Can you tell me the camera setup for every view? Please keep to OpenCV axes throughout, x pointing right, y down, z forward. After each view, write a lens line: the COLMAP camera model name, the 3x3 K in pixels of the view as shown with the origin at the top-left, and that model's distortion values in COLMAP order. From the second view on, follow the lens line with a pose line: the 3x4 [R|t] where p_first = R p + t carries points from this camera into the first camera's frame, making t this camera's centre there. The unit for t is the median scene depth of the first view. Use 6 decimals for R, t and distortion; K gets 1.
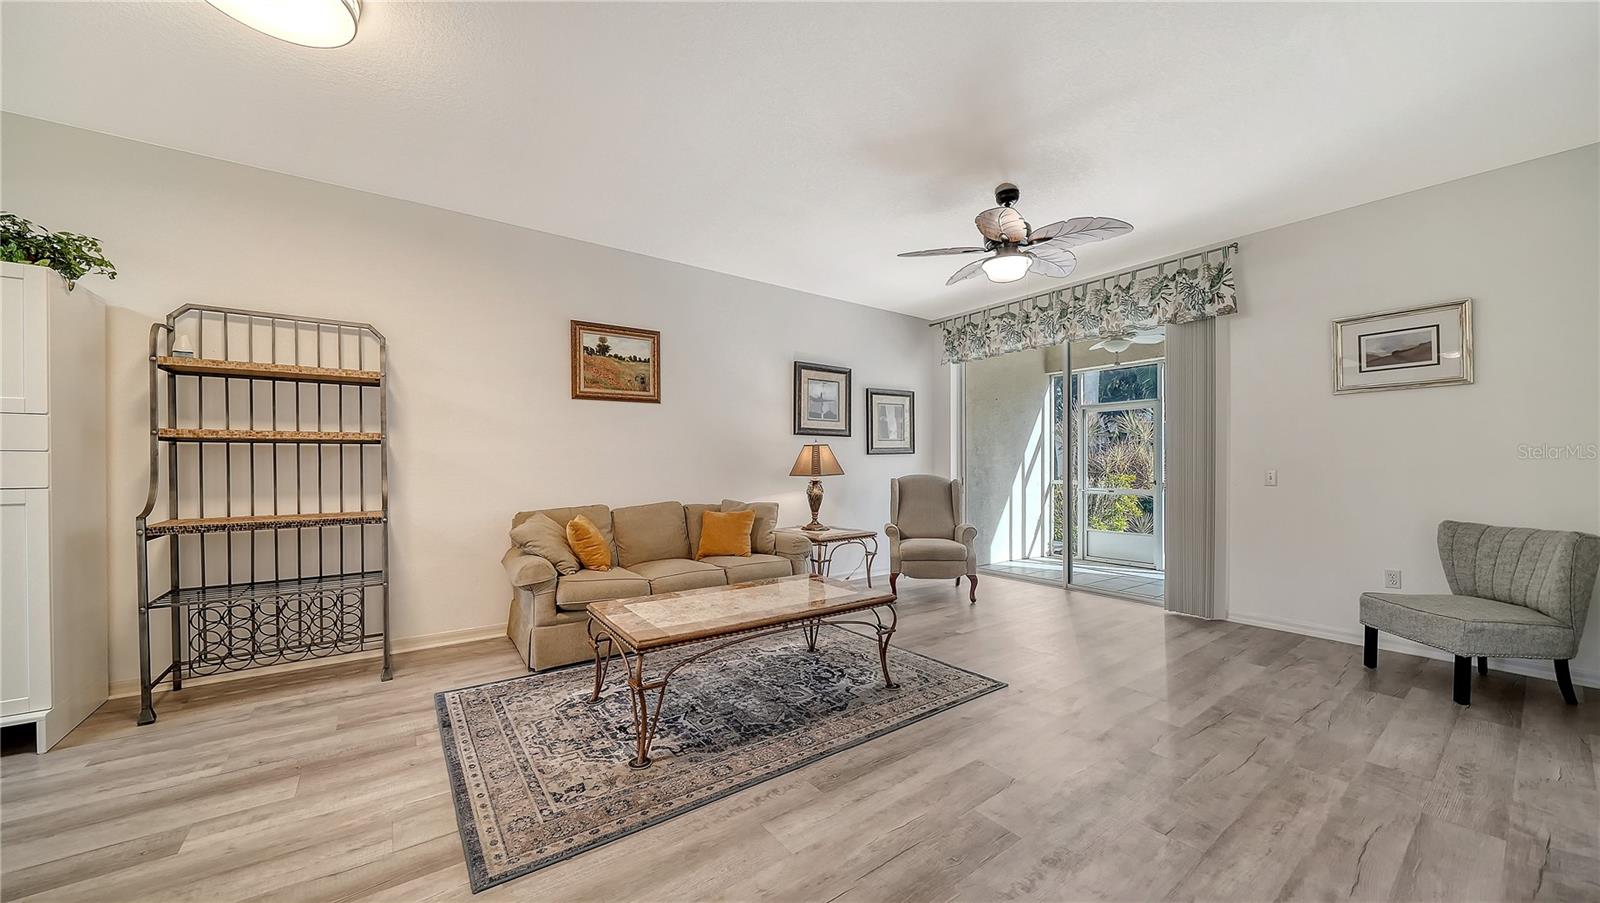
lens RADIAL K [[563.6, 0, 798.0], [0, 563.6, 466.9], [0, 0, 1]] dist [-0.002624, -0.000398]
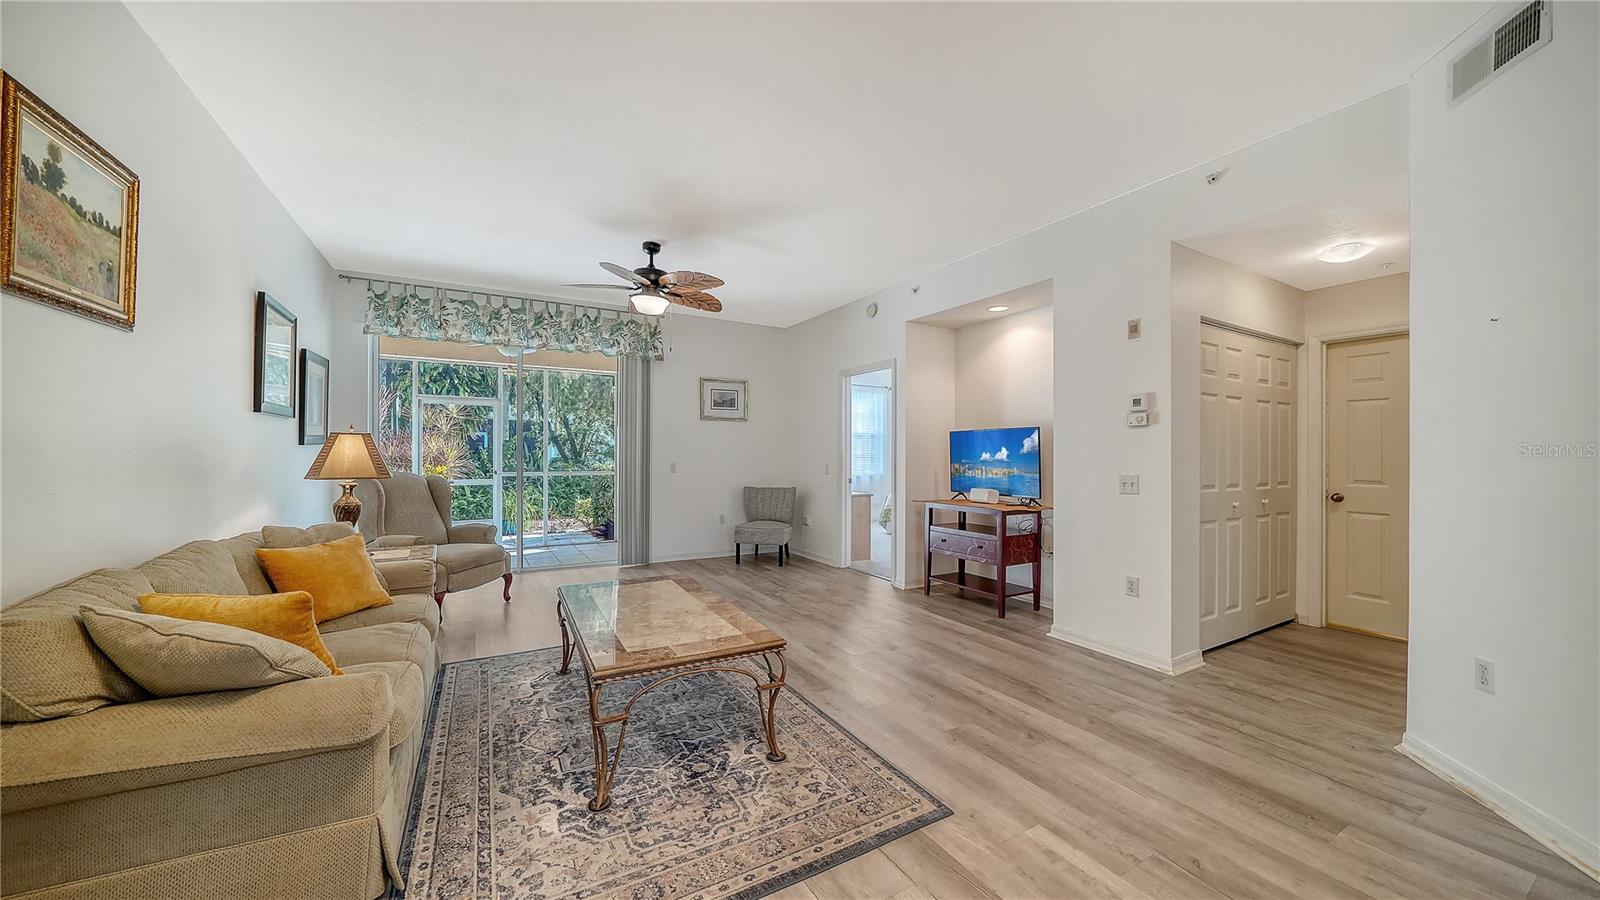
lens RADIAL K [[551.8, 0, 815.1], [0, 551.8, 445.3], [0, 0, 1]] dist [-0.000910, -0.000216]
pose [[0.097054, 0.018558, 0.995106, -0.861793], [-0.003338, 0.999827, -0.018320, -0.019857], [-0.995274, -0.001544, 0.097099, 0.552983]]
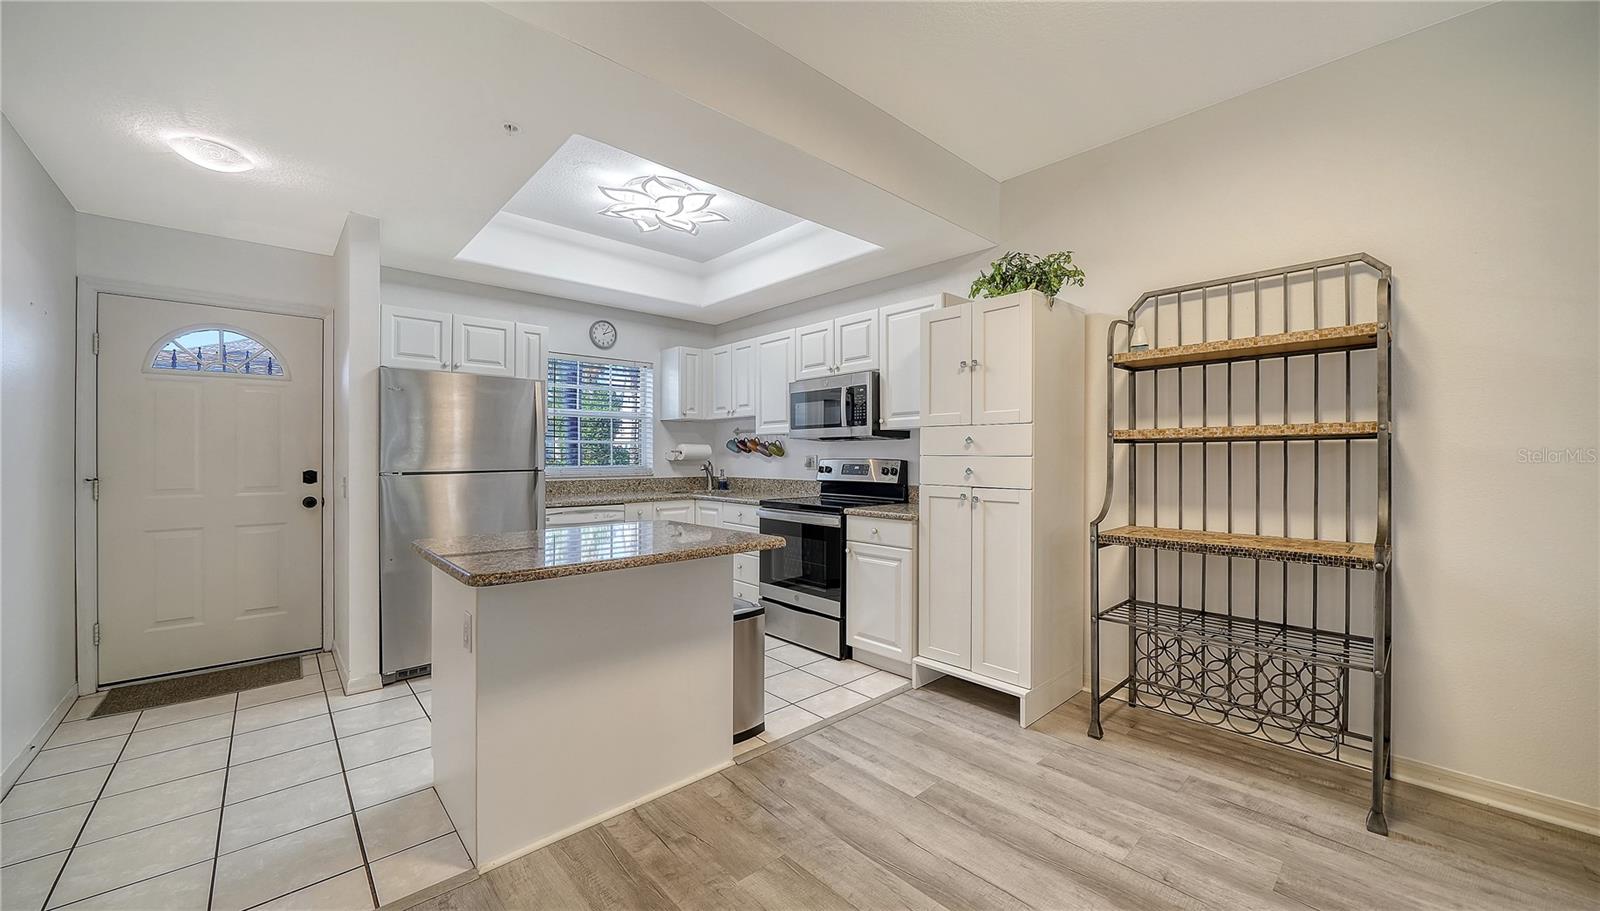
lens RADIAL K [[584.1, 0, 784.2], [0, 584.1, 457.4], [0, 0, 1]] dist [-0.015256, -0.000061]
pose [[0.088406, 0.008723, -0.996046, -0.165431], [-0.003056, 0.999959, 0.008486, -0.023546], [0.996080, 0.002294, 0.088429, 0.284837]]
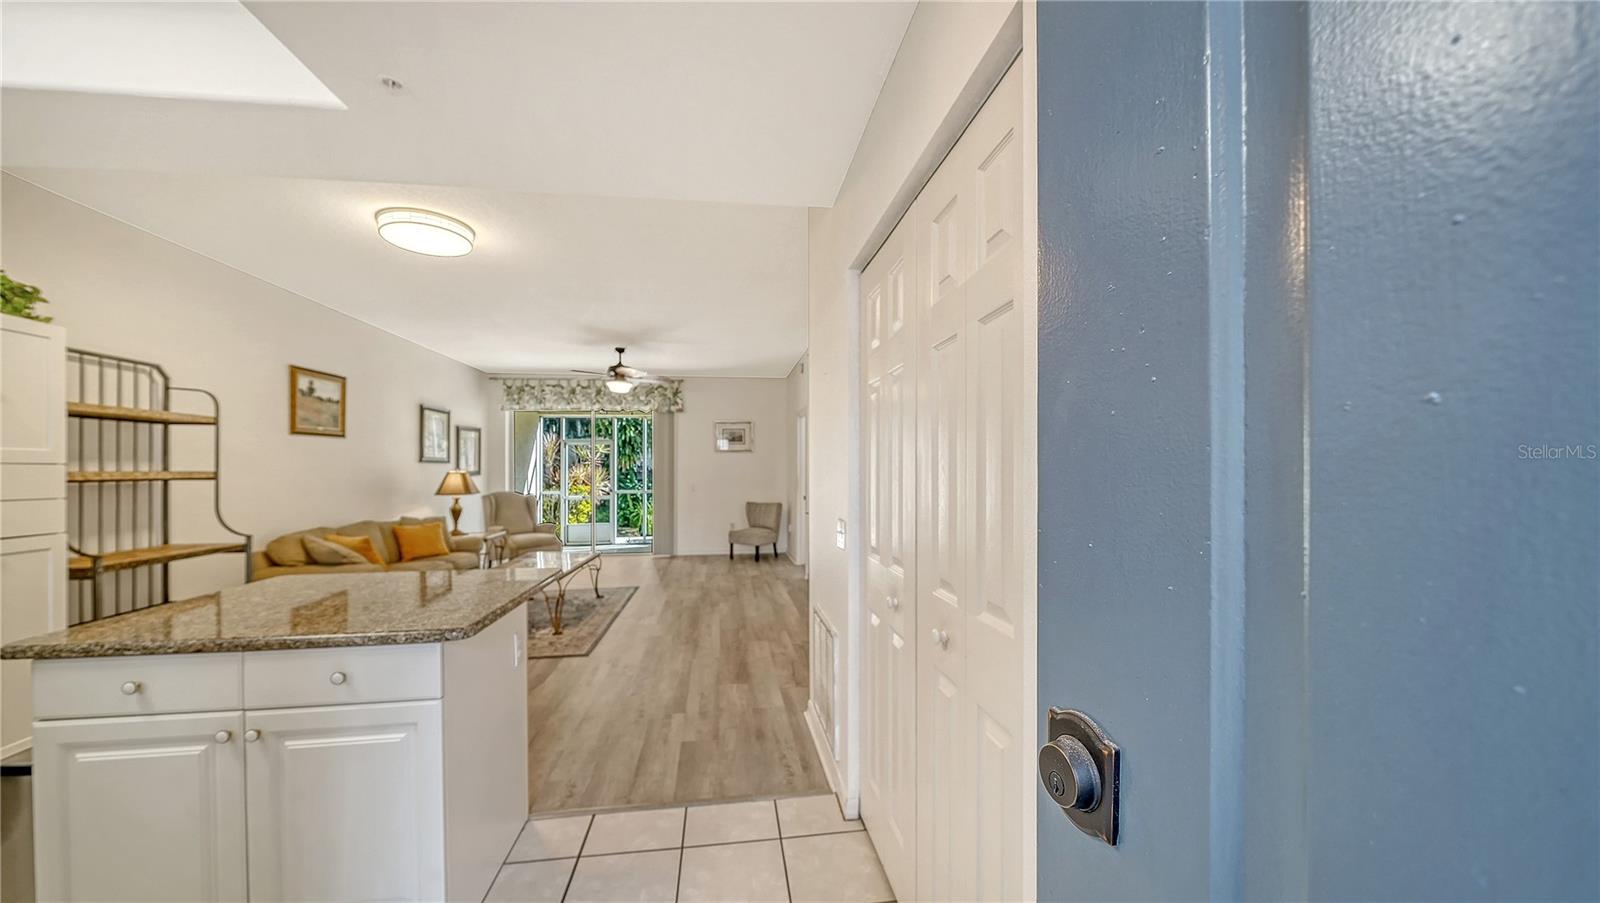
lens RADIAL K [[556.2, 0, 823.5], [0, 556.2, 456.3], [0, 0, 1]] dist [0.000569, -0.000015]
pose [[0.441725, 0.022609, 0.896866, -1.147481], [0.006681, 0.999572, -0.028489, -0.047906], [-0.897126, 0.018577, 0.441384, -0.549540]]
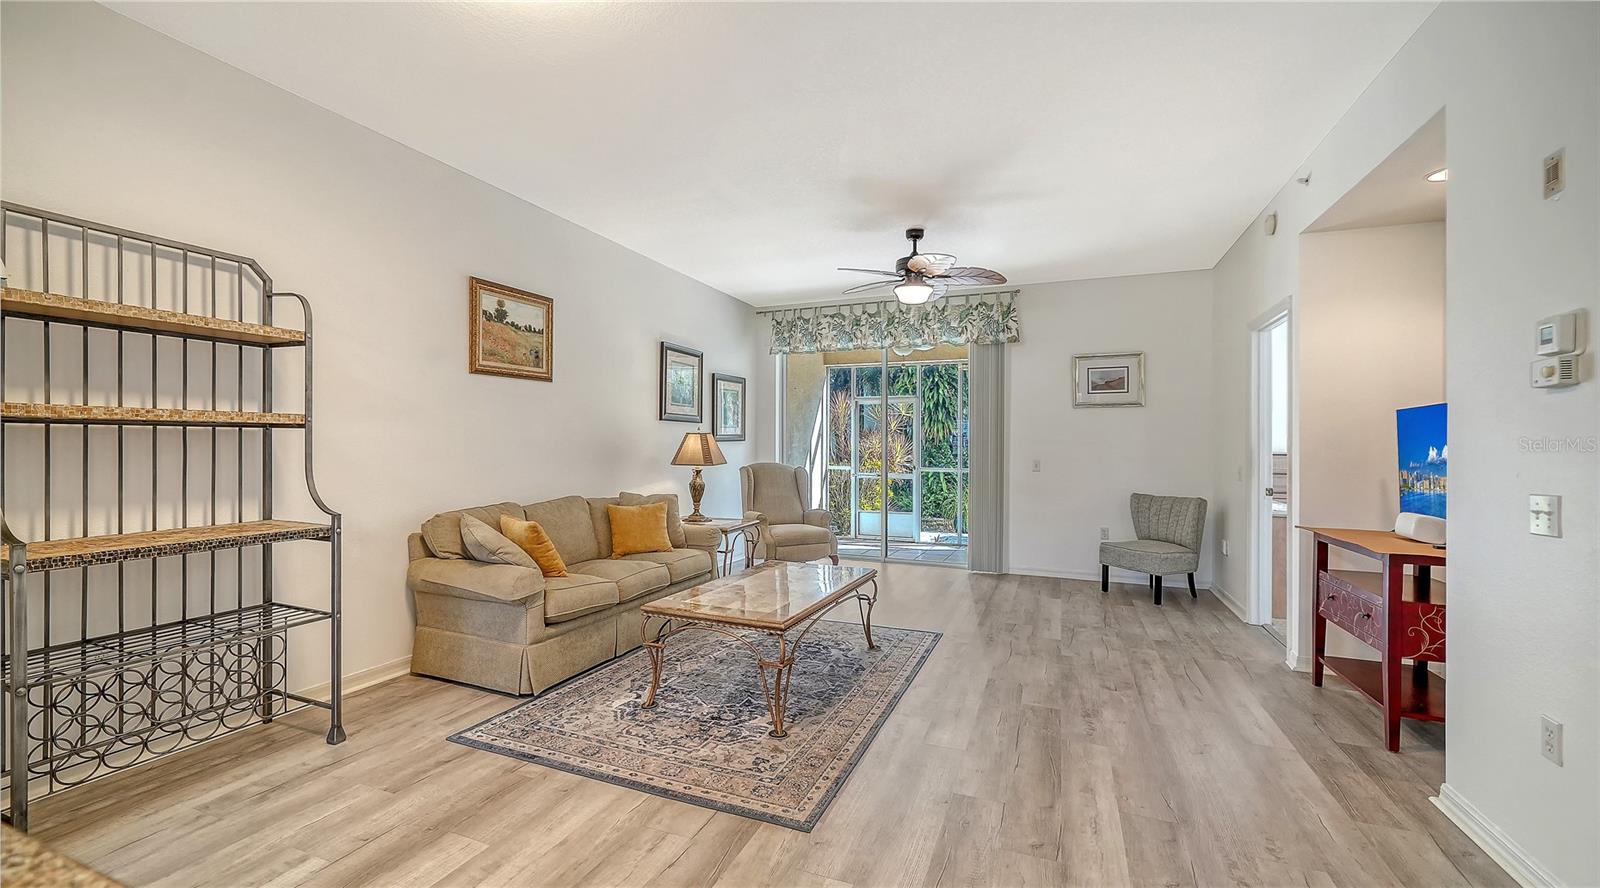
lens RADIAL K [[661.4, 0, 800.0], [0, 661.4, 444.0], [0, 0, 1]] dist [0.000595, 0.000194]
pose [[0.849582, 0.011122, 0.527340, -0.618517], [-0.008624, 0.999937, -0.007196, -0.019789], [-0.527387, 0.001566, 0.849624, -0.077223]]
